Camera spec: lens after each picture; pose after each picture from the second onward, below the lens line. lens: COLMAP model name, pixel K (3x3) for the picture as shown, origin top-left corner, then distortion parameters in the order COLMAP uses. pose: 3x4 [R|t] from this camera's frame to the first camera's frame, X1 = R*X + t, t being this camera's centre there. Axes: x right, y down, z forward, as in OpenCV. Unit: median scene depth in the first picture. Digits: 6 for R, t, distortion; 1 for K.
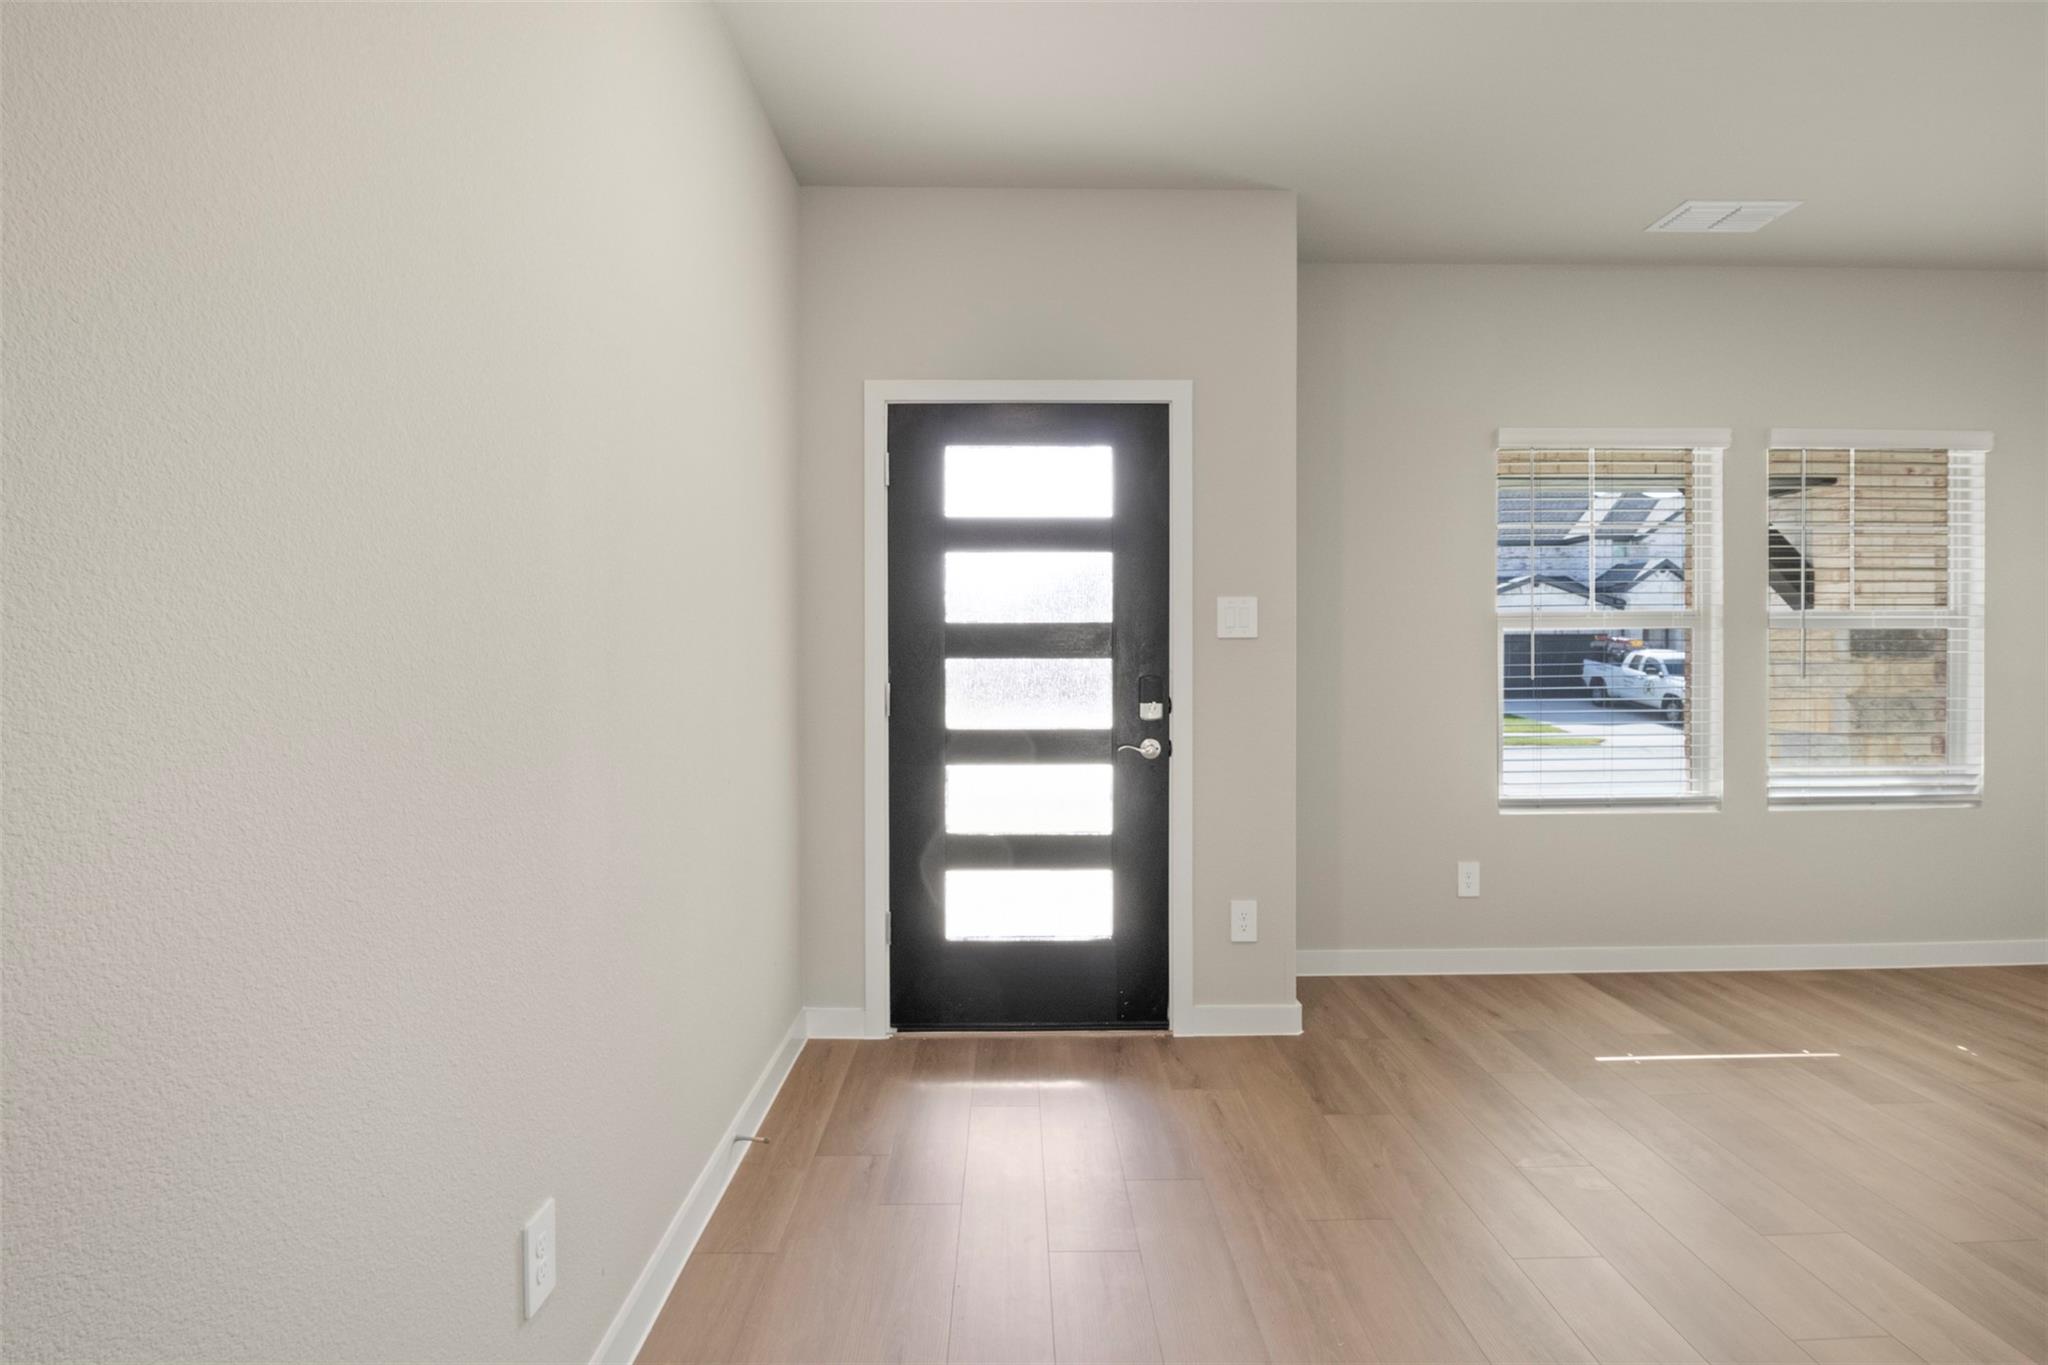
lens RADIAL K [[1011.4, 0, 1017.6], [0, 1011.4, 664.5], [0, 0, 1]] dist [-0.027848, -0.001532]
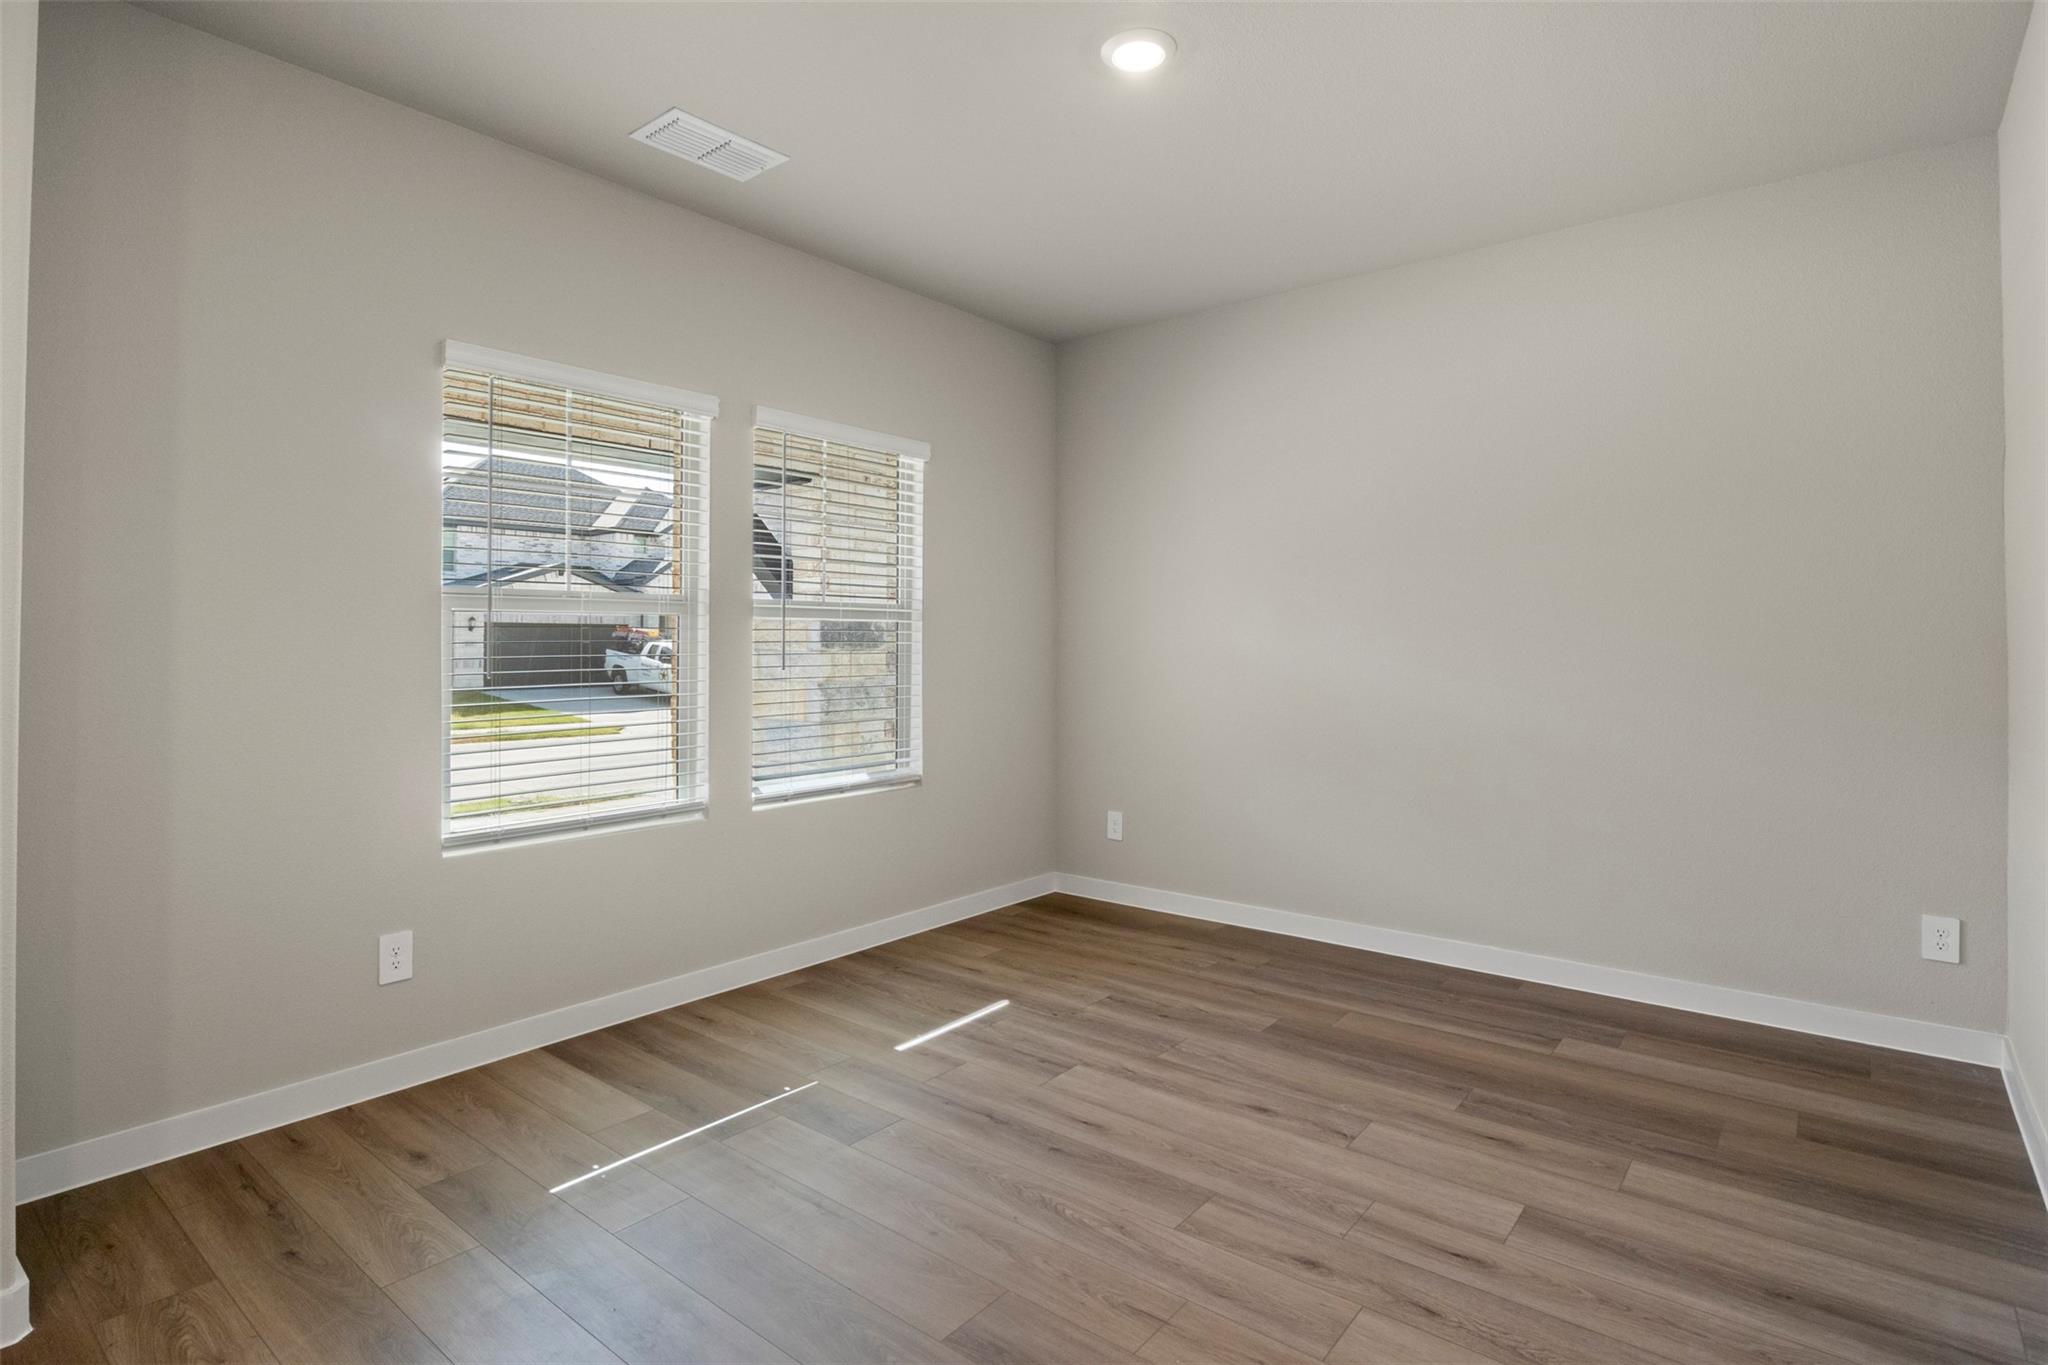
lens RADIAL K [[1038.6, 0, 1019.6], [0, 1038.6, 630.0], [0, 0, 1]] dist [-0.000644, 0.000952]
pose [[0.628261, 0.015600, 0.777847, 0.149332], [0.002596, 0.999751, -0.022147, -0.001582], [-0.777999, 0.015933, 0.628064, 0.186052]]
